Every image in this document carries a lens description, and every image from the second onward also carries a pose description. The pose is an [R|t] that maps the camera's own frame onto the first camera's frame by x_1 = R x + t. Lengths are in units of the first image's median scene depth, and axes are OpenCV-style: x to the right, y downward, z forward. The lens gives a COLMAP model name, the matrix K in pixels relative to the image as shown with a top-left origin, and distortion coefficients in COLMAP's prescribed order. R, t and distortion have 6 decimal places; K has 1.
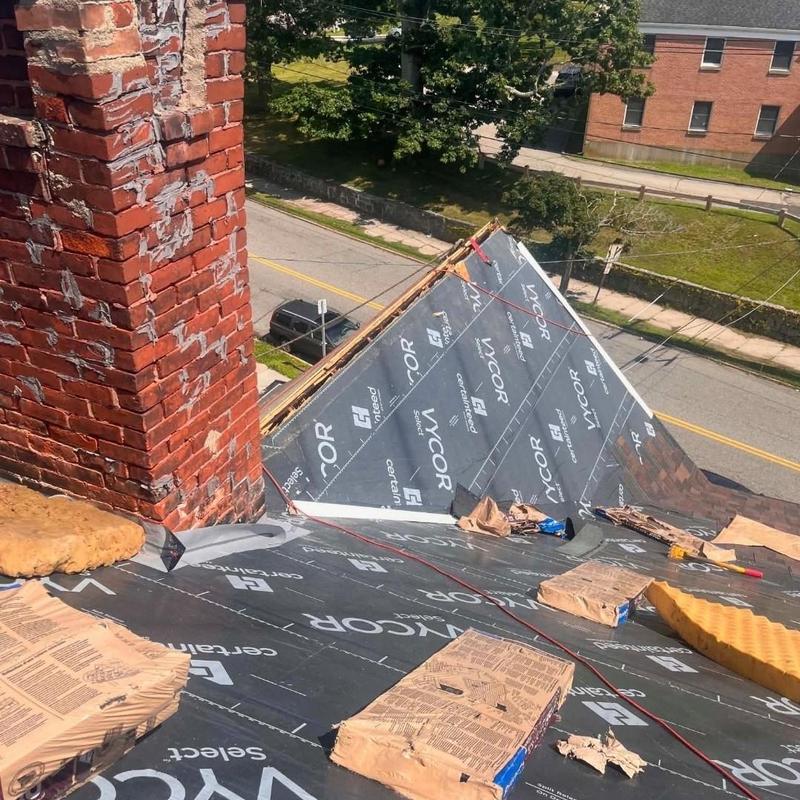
lens RADIAL K [[814.3, 0, 400.5], [0, 814.3, 401.8], [0, 0, 1]] dist [0.017367, 0.000000]
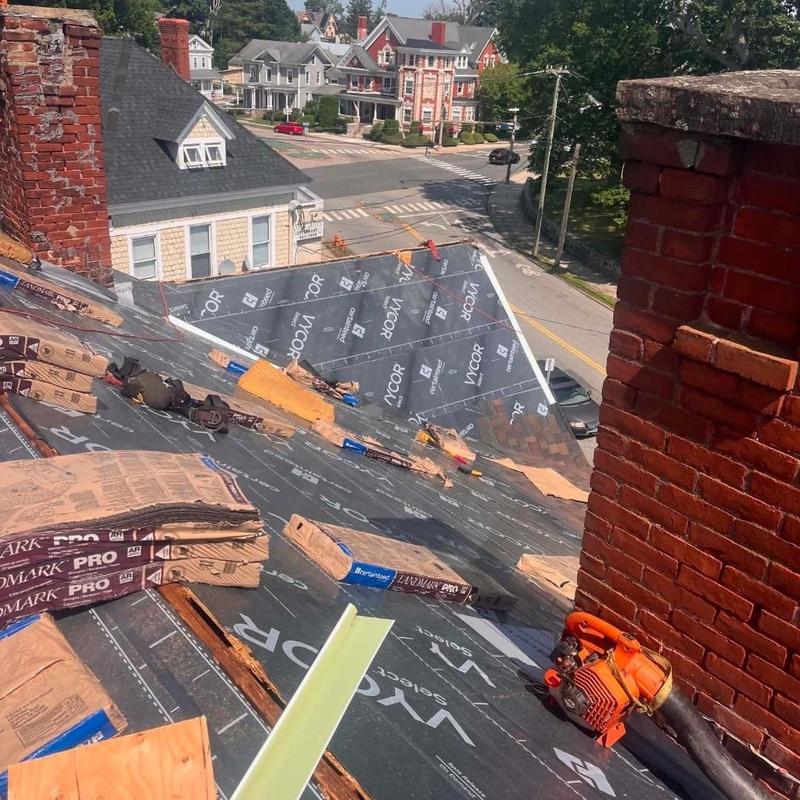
lens RADIAL K [[814.3, 0, 398.7], [0, 814.3, 398.5], [0, 0, 1]] dist [0.017367, 0.000000]
pose [[0.886442, 0.220143, -0.407135, 0.994112], [-0.264968, 0.962606, -0.056414, 0.237370], [0.379491, 0.157885, 0.911624, -0.418892]]
